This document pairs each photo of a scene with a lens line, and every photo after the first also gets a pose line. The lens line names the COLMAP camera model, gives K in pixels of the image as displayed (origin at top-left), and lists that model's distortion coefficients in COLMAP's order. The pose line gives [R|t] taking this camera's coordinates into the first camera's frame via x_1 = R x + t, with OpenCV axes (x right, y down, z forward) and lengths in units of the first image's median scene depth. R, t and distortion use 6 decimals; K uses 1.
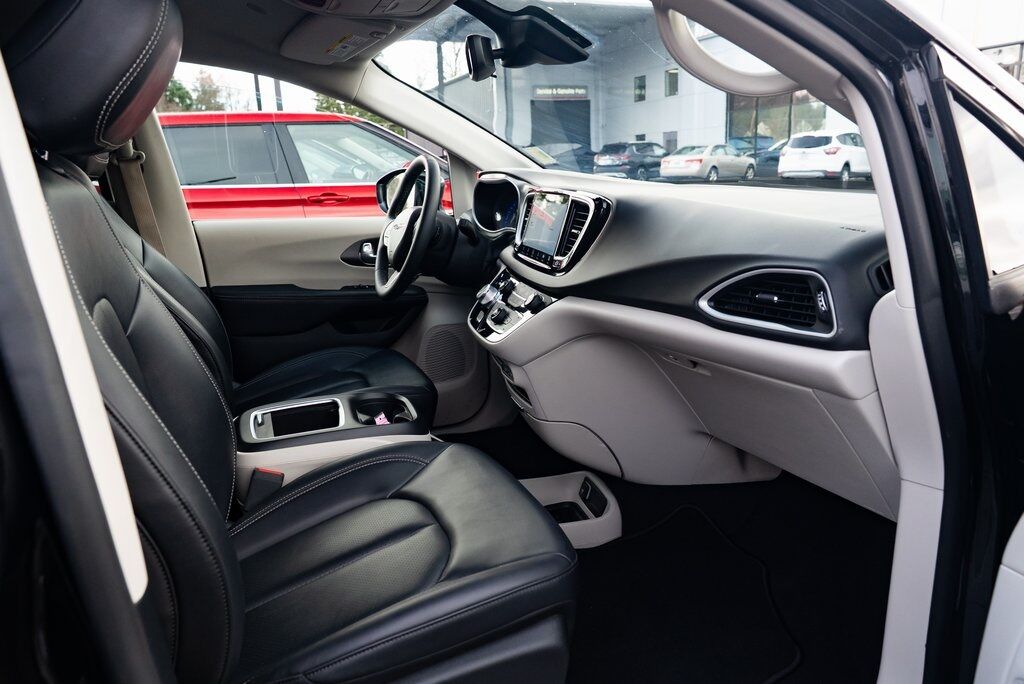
lens RADIAL K [[697.7, 0, 512.0], [0, 697.7, 342.0], [0, 0, 1]] dist [-0.026057, 0.010370]
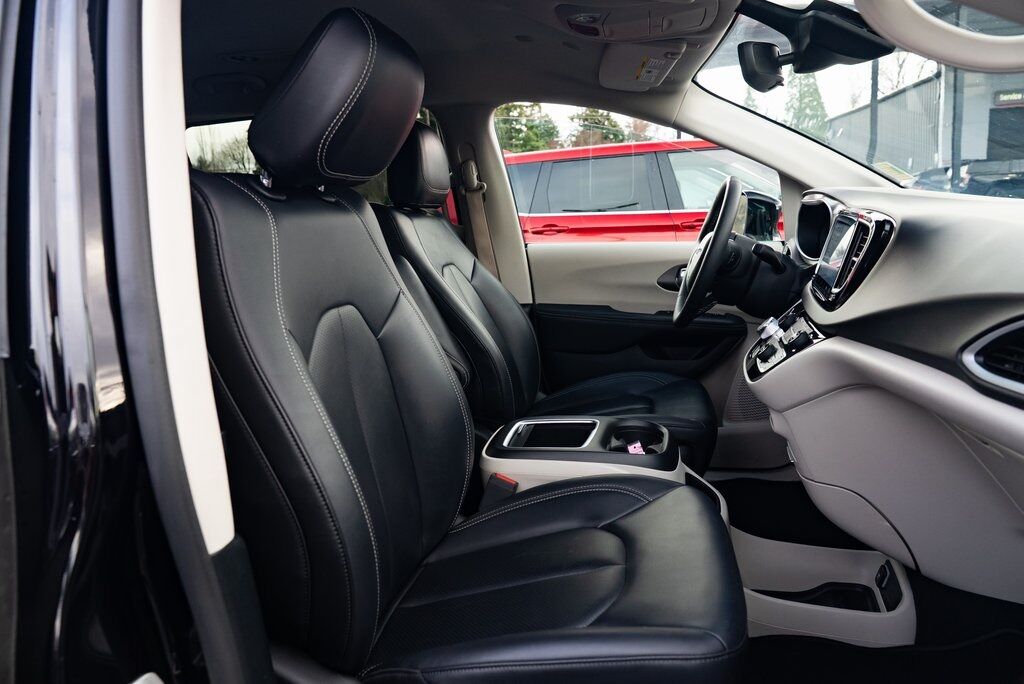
lens RADIAL K [[697.7, 0, 512.0], [0, 697.7, 342.0], [0, 0, 1]] dist [-0.026057, 0.010370]
pose [[0.843358, 0.082641, -0.530959, 0.147232], [-0.102255, 0.994729, -0.007594, -0.009430], [0.527533, 0.060698, 0.847363, 0.068320]]
